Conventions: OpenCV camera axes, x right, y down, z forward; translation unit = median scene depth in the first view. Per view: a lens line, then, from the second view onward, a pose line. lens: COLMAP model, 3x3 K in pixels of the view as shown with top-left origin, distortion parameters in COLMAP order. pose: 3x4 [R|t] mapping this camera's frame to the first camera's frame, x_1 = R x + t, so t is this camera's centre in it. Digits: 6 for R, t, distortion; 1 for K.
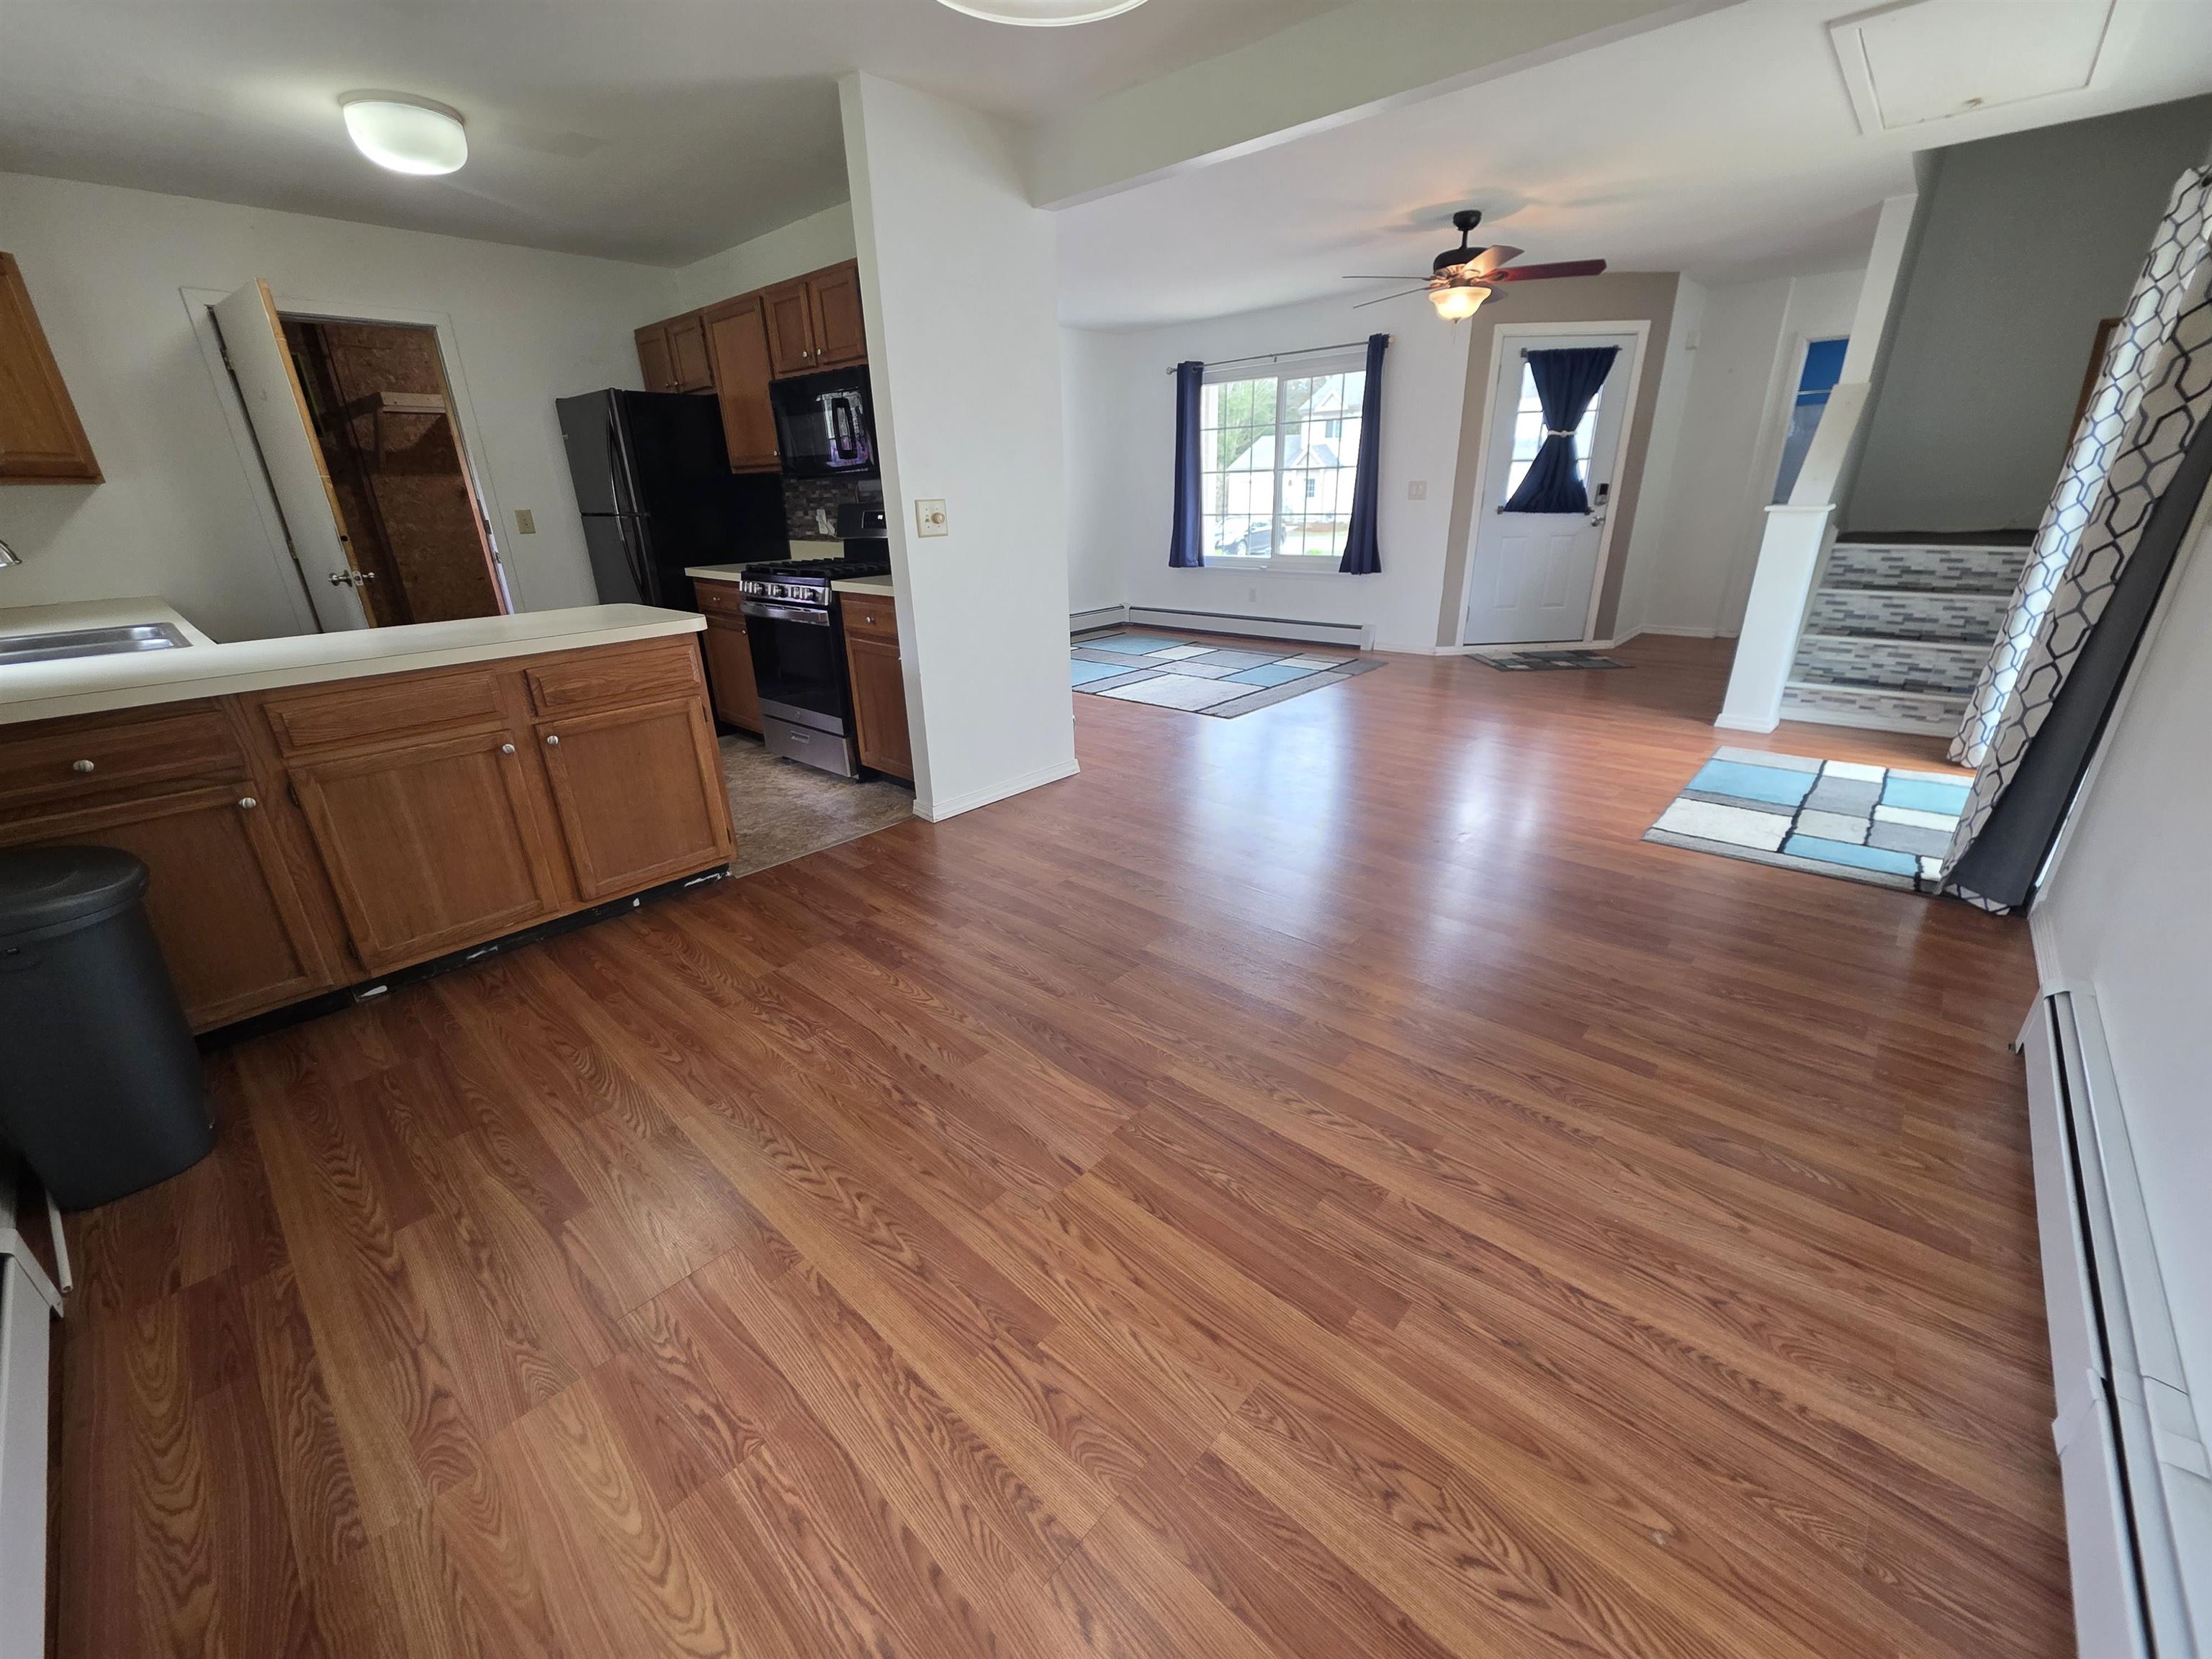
lens RADIAL K [[881.9, 0, 1100.6], [0, 881.9, 833.9], [0, 0, 1]] dist [0.003804, -0.000918]
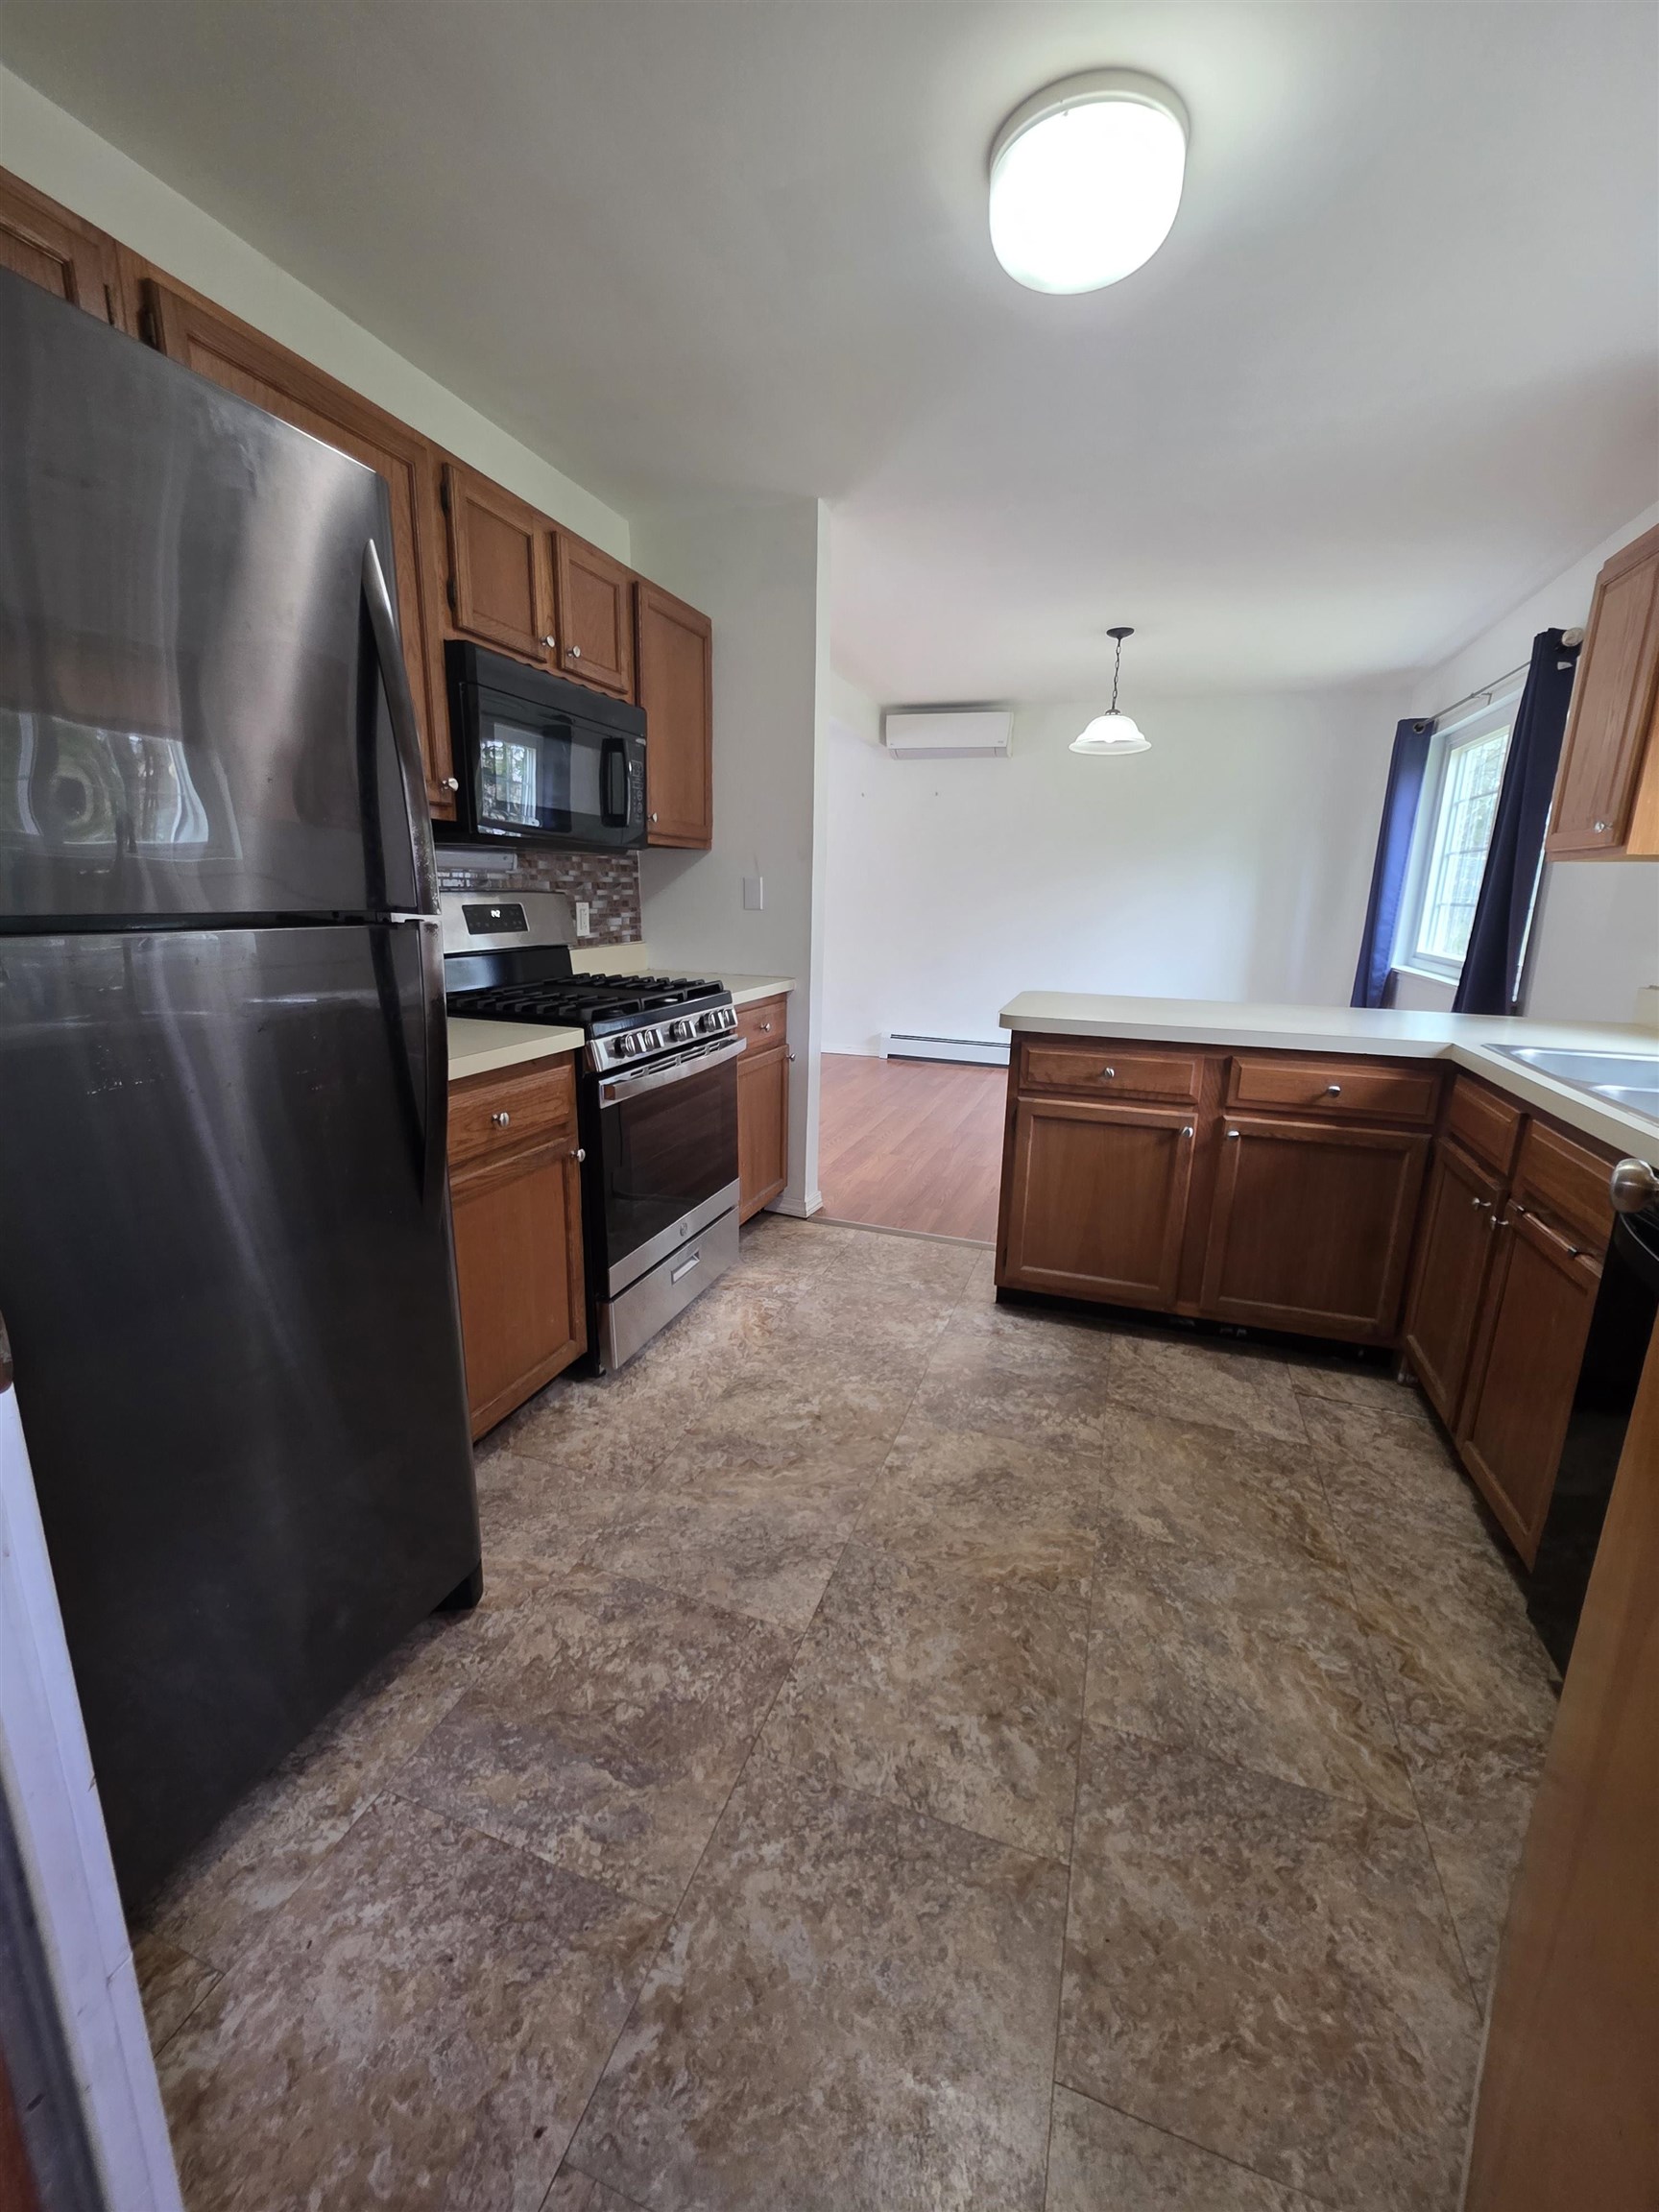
lens RADIAL K [[881.9, 0, 832.4], [0, 881.9, 1094.7], [0, 0, 1]] dist [0.003804, -0.000918]
pose [[-0.393867, -0.191572, 0.898982, -1.677551], [0.325878, 0.885405, 0.331454, -0.706308], [-0.859460, 0.423508, -0.286302, 1.941923]]
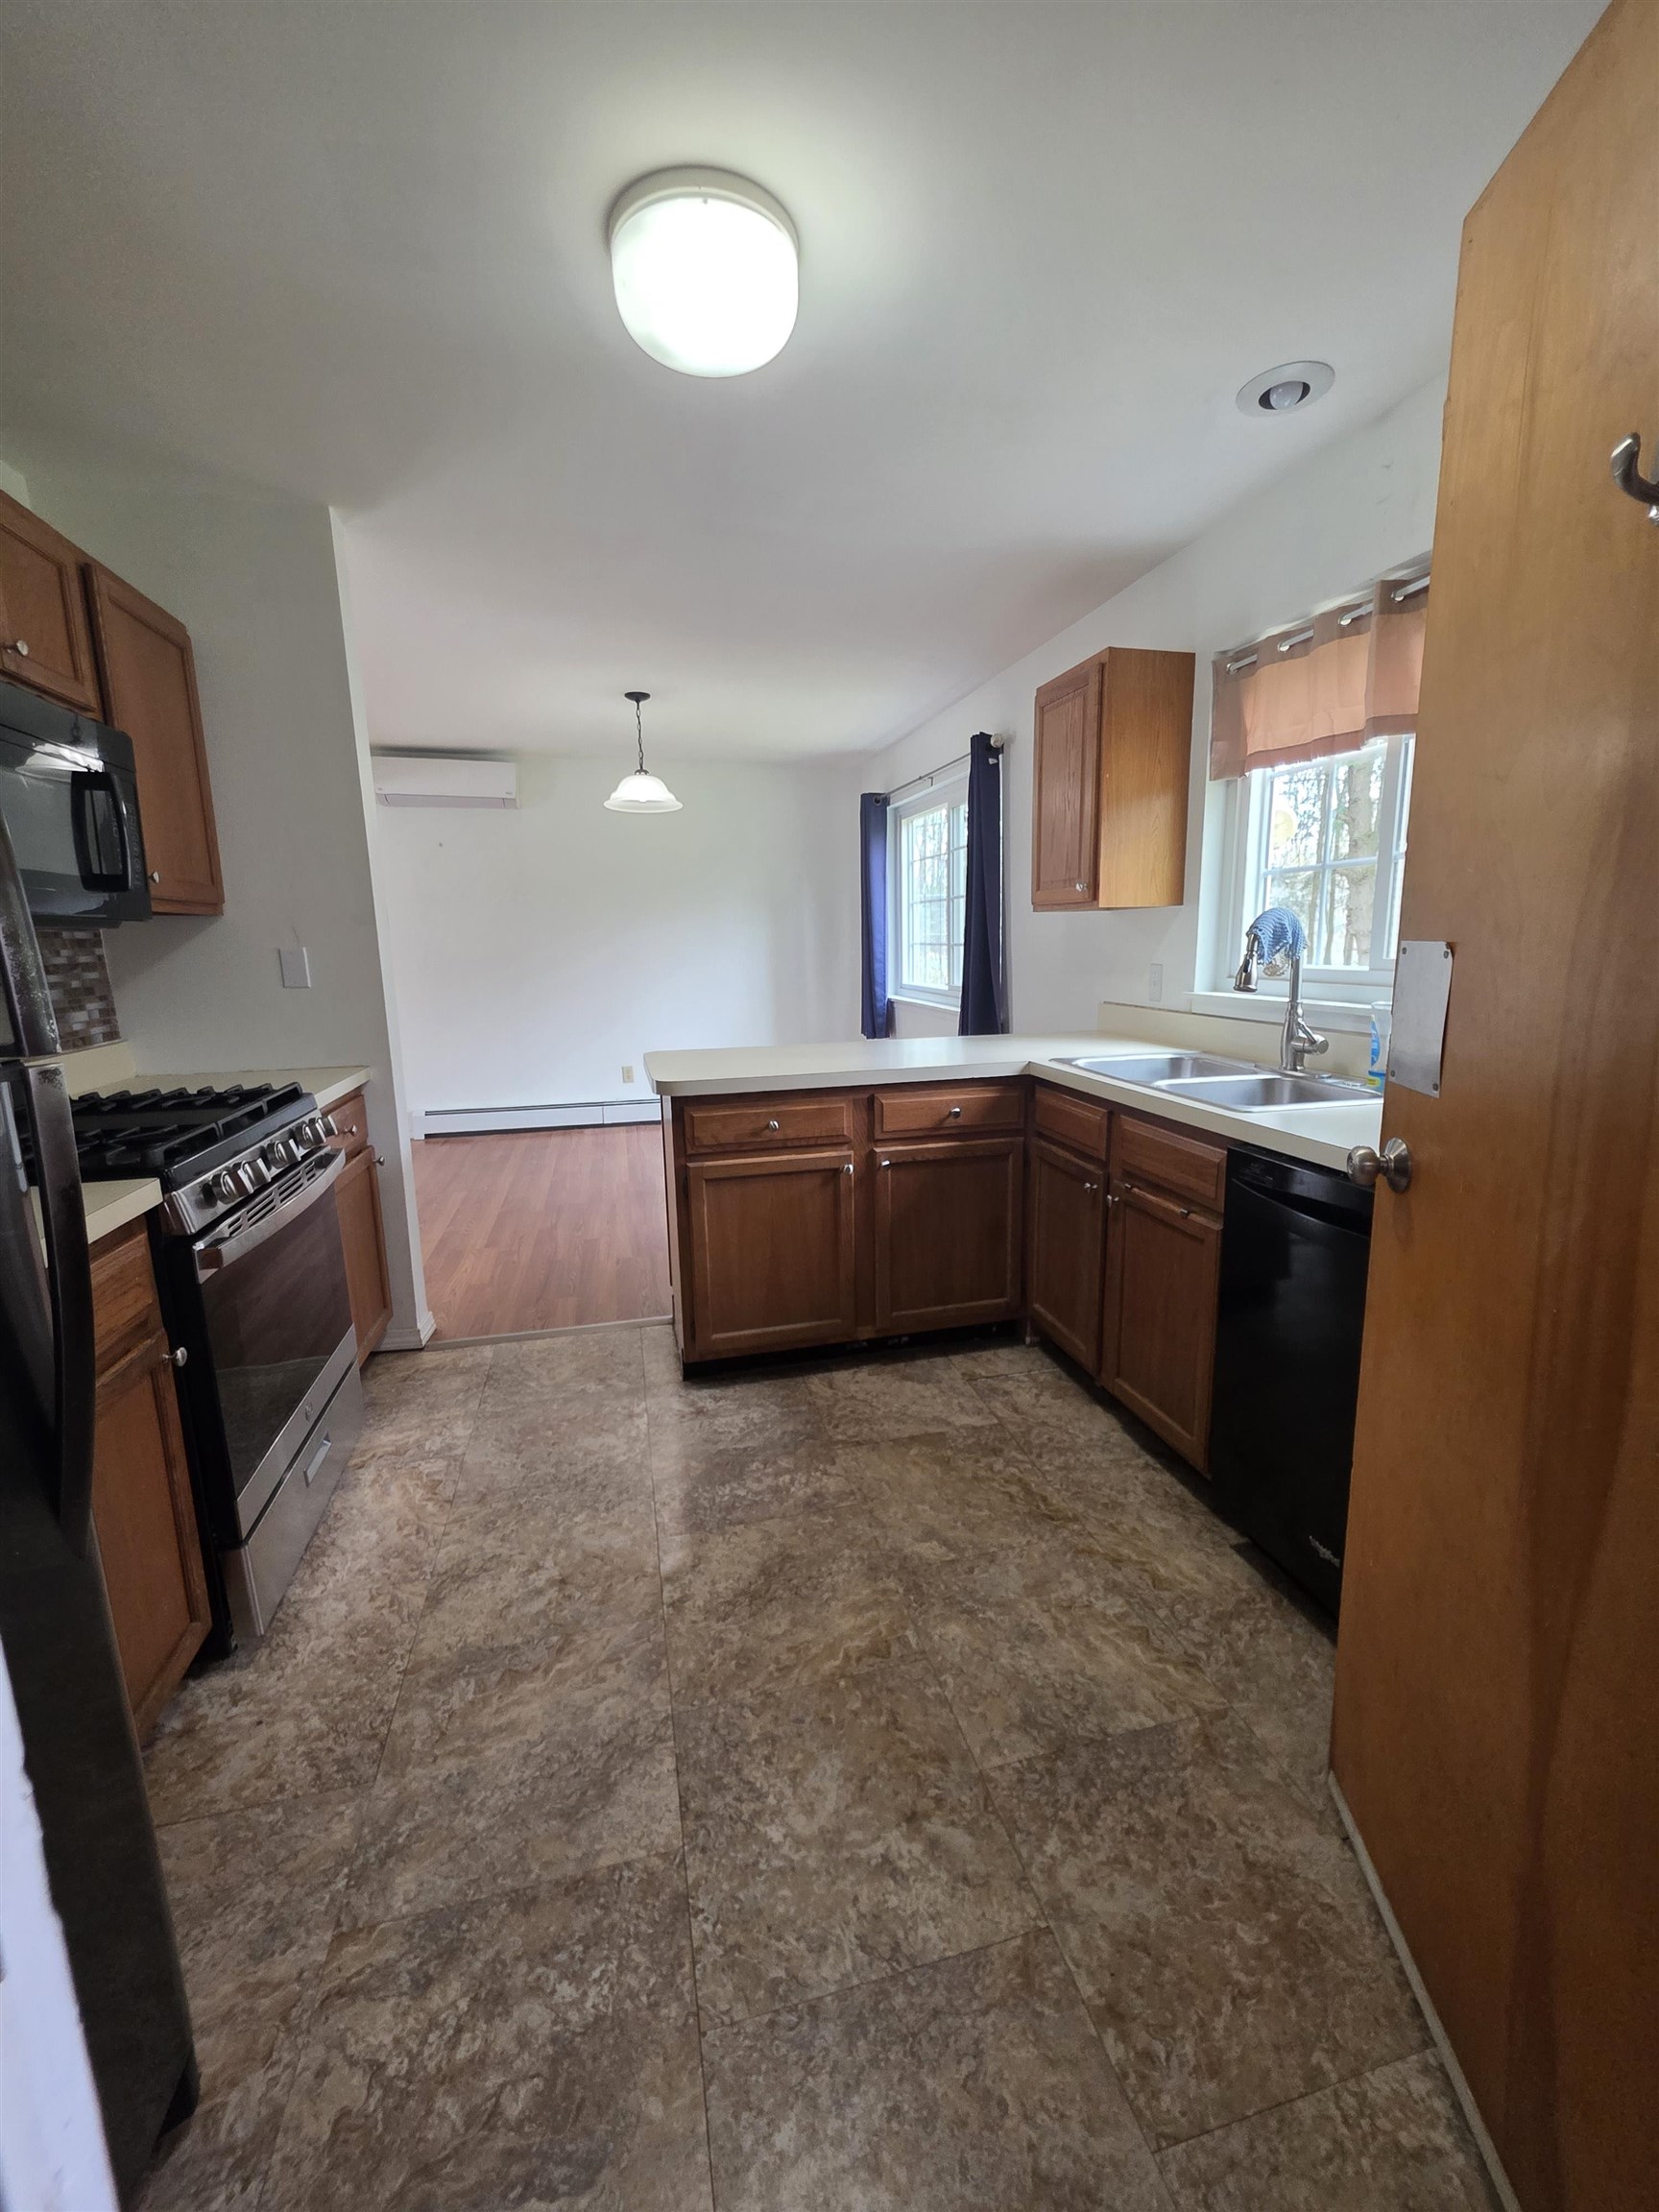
lens RADIAL K [[881.9, 0, 831.0], [0, 881.9, 1093.9], [0, 0, 1]] dist [0.003804, -0.000918]
pose [[-0.831099, -0.057359, 0.553159, -1.507044], [0.239188, 0.861100, 0.448661, -0.772696], [-0.502060, 0.505190, -0.701939, 2.047098]]
